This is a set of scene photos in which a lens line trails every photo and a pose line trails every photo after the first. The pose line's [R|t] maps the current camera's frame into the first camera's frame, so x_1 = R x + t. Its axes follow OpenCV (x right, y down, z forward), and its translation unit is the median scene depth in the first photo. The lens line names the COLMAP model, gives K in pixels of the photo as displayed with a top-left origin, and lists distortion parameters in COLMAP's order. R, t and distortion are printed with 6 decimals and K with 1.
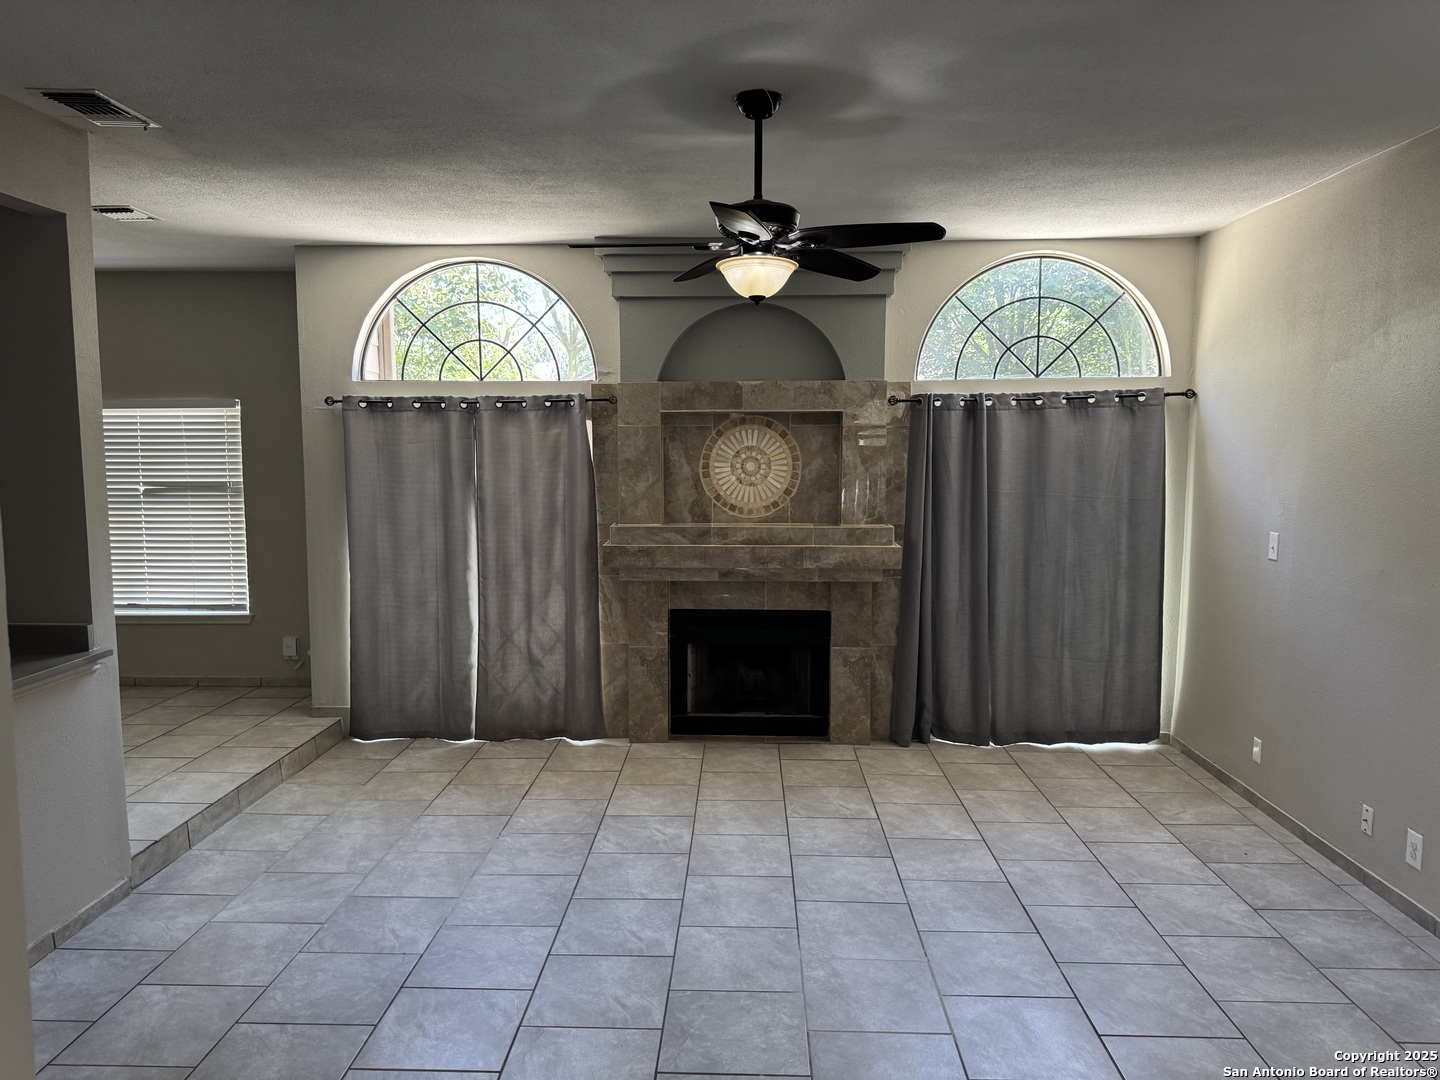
lens RADIAL K [[1020.3, 0, 720.6], [0, 1020.3, 544.2], [0, 0, 1]] dist [0.107037, -0.144644]
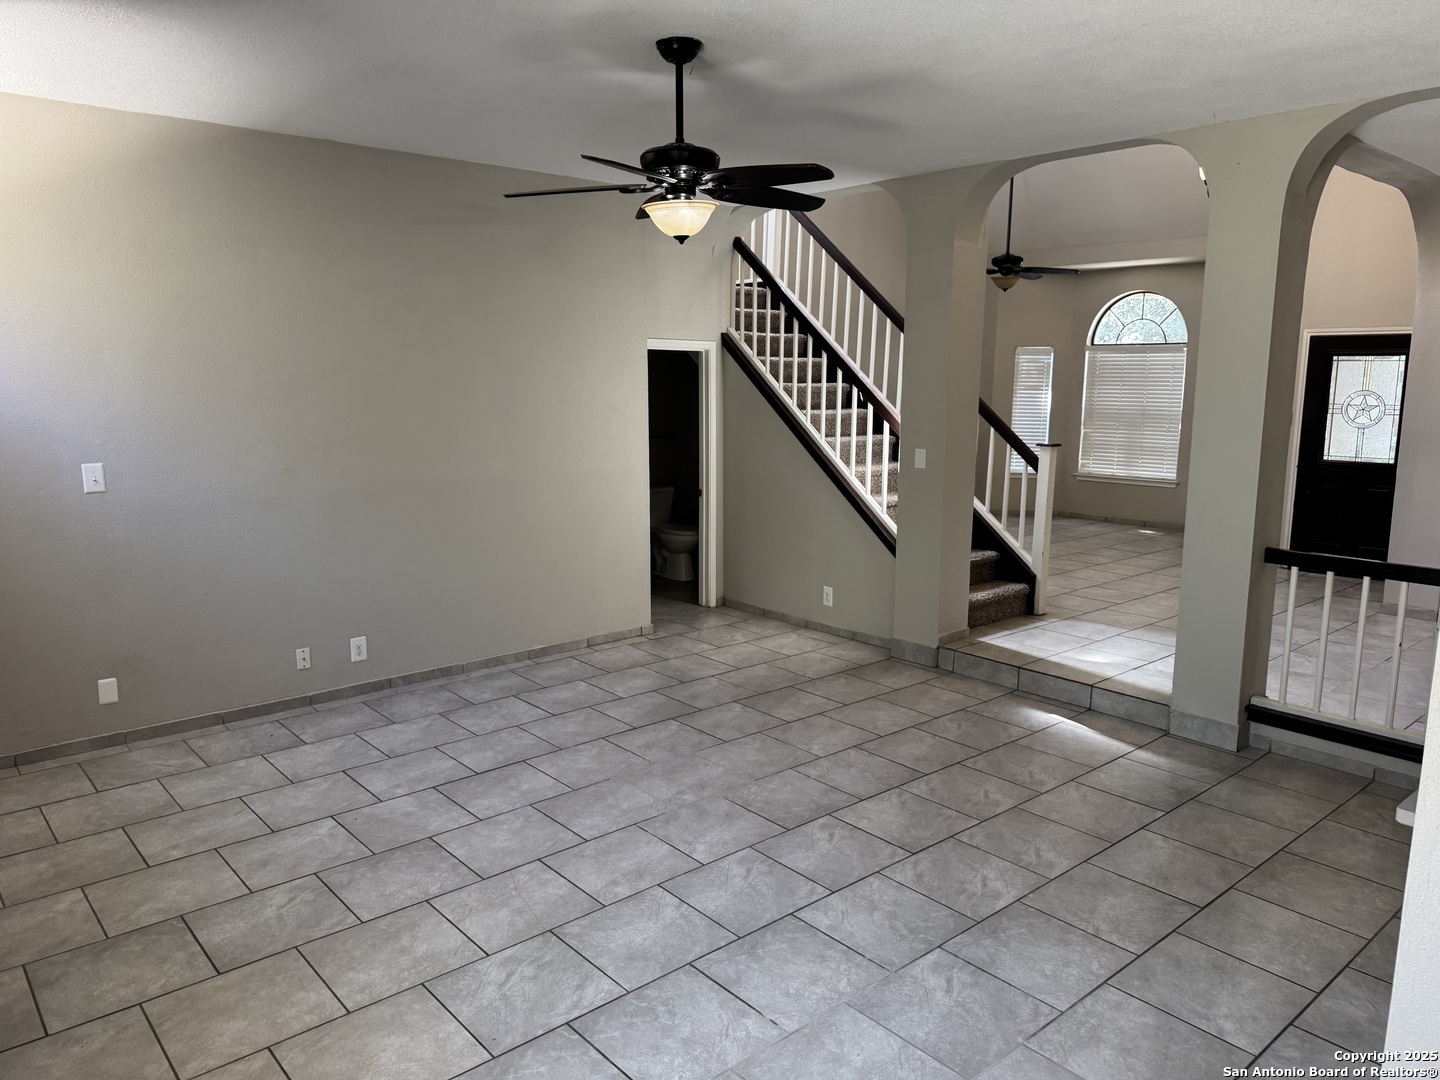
lens RADIAL K [[1024.6, 0, 710.6], [0, 1024.6, 561.7], [0, 0, 1]] dist [0.097582, -0.138666]
pose [[-0.677368, -0.139158, 0.722362, -0.559257], [0.068950, 0.965613, 0.250674, -0.125371], [-0.732406, 0.219605, -0.644481, 1.217303]]
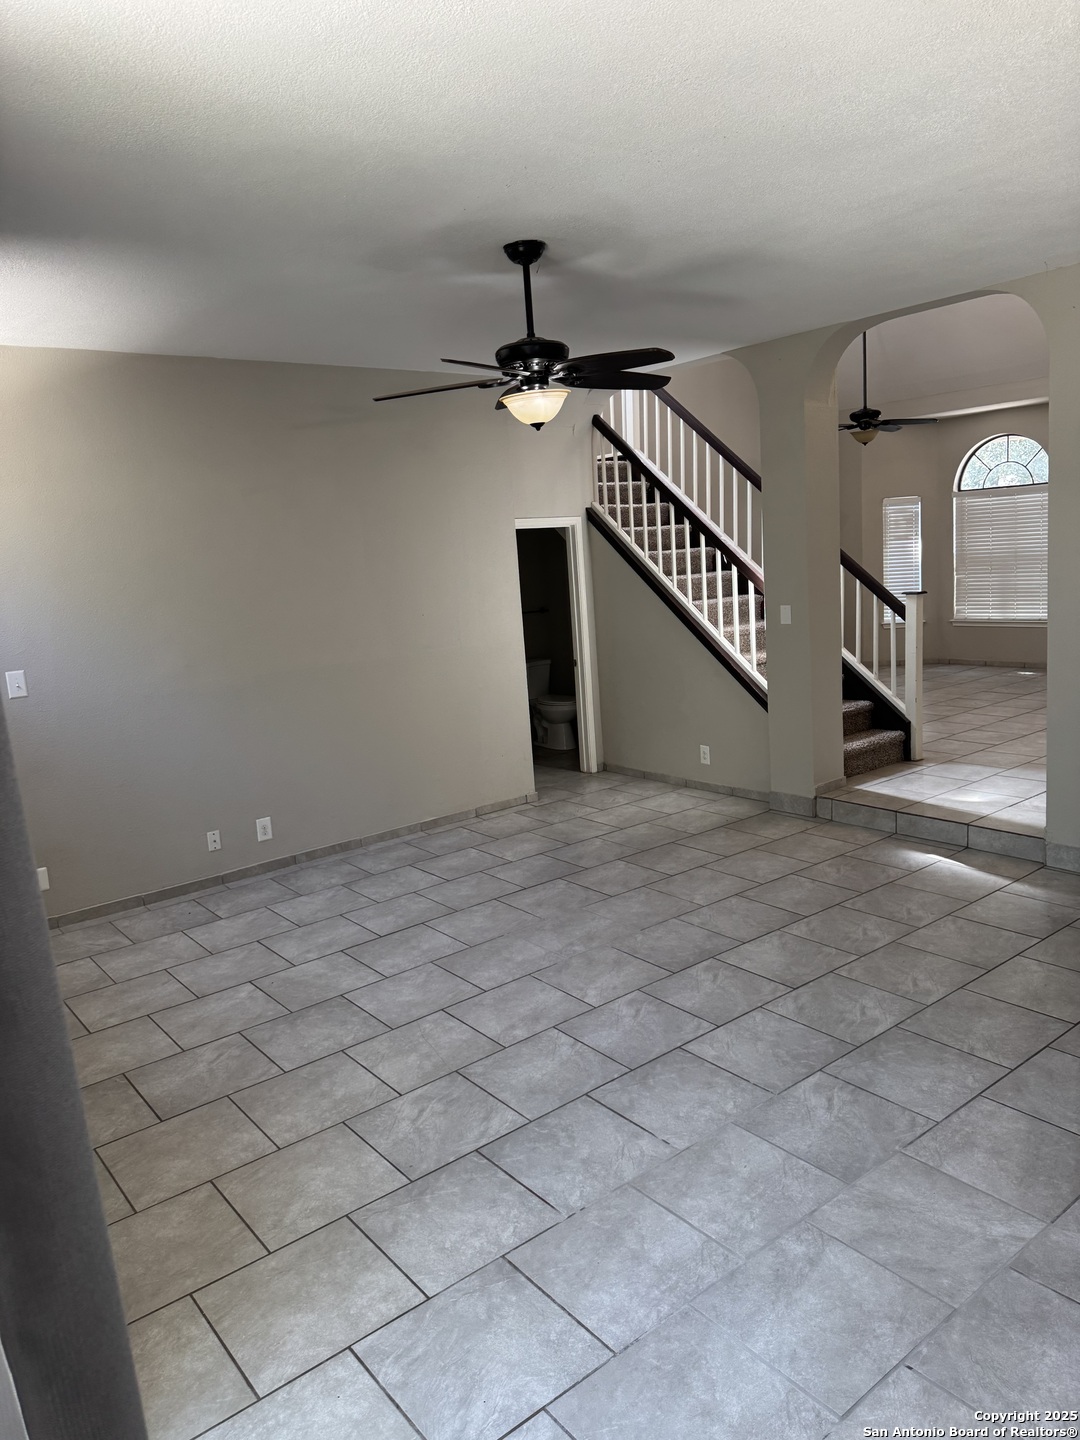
lens RADIAL K [[1020.3, 0, 537.9], [0, 1020.3, 725.9], [0, 0, 1]] dist [0.107037, -0.144644]
pose [[-0.643050, -0.090655, 0.760440, -0.603821], [0.142942, 0.961311, 0.235477, -0.129086], [-0.752366, 0.260122, -0.605212, 1.245800]]
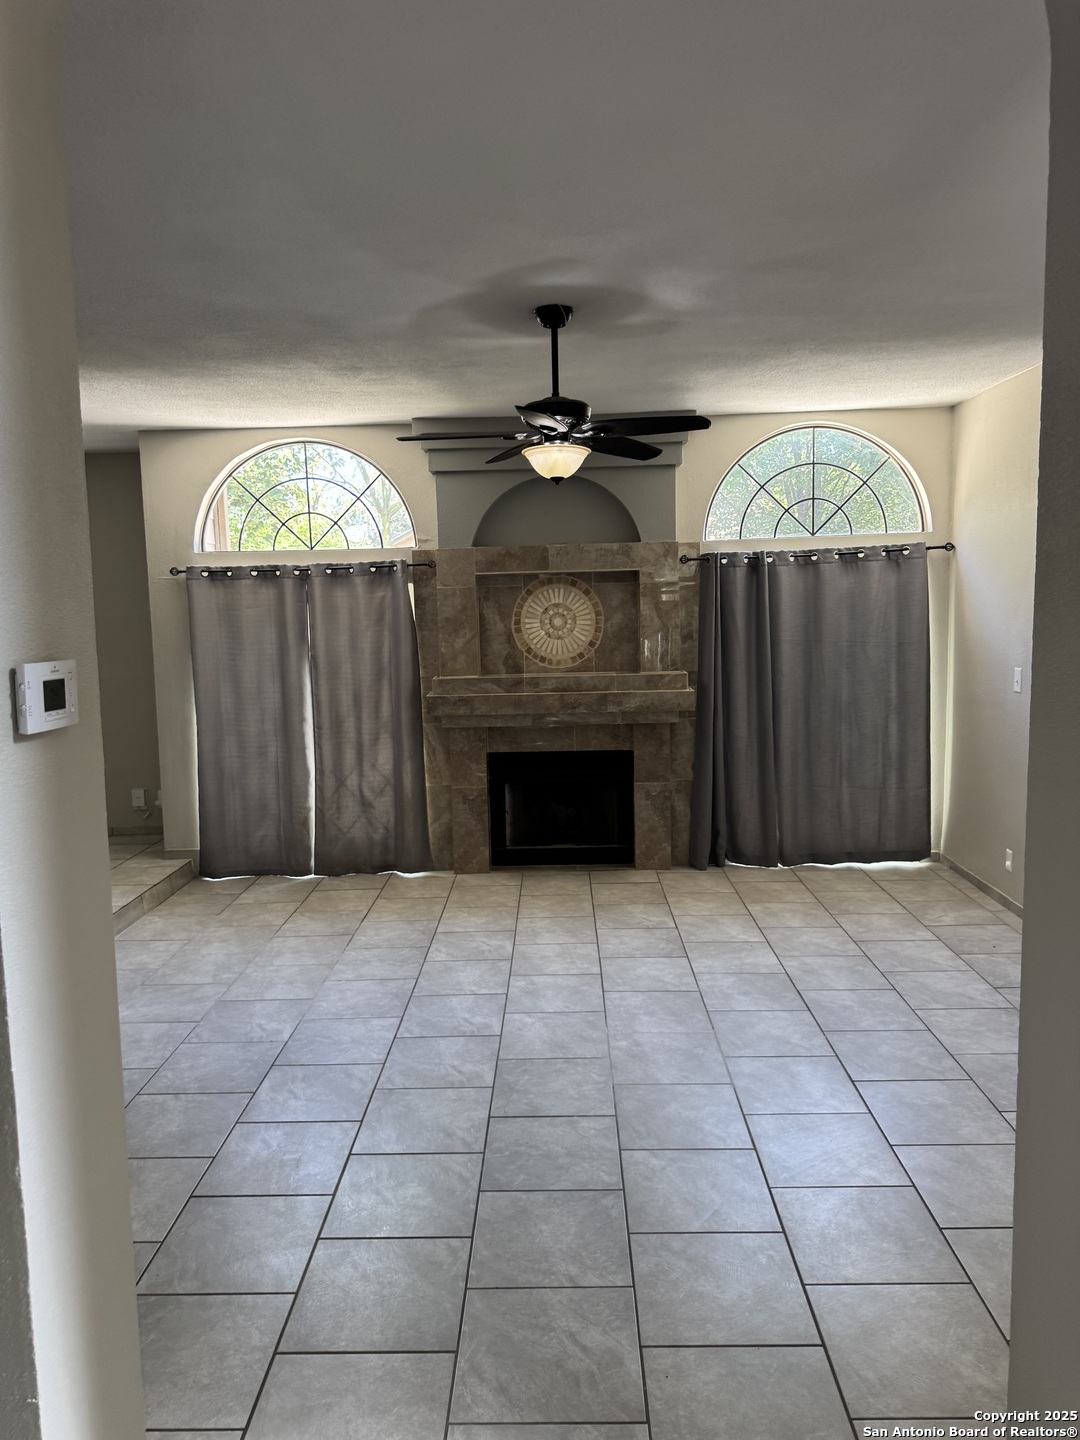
lens RADIAL K [[1017.4, 0, 545.3], [0, 1017.4, 702.5], [0, 0, 1]] dist [0.120046, -0.146614]
pose [[0.999627, -0.025009, 0.010977, 0.001762], [0.024998, 0.999687, 0.001096, 0.012388], [-0.011001, -0.000821, 0.999939, -0.130558]]
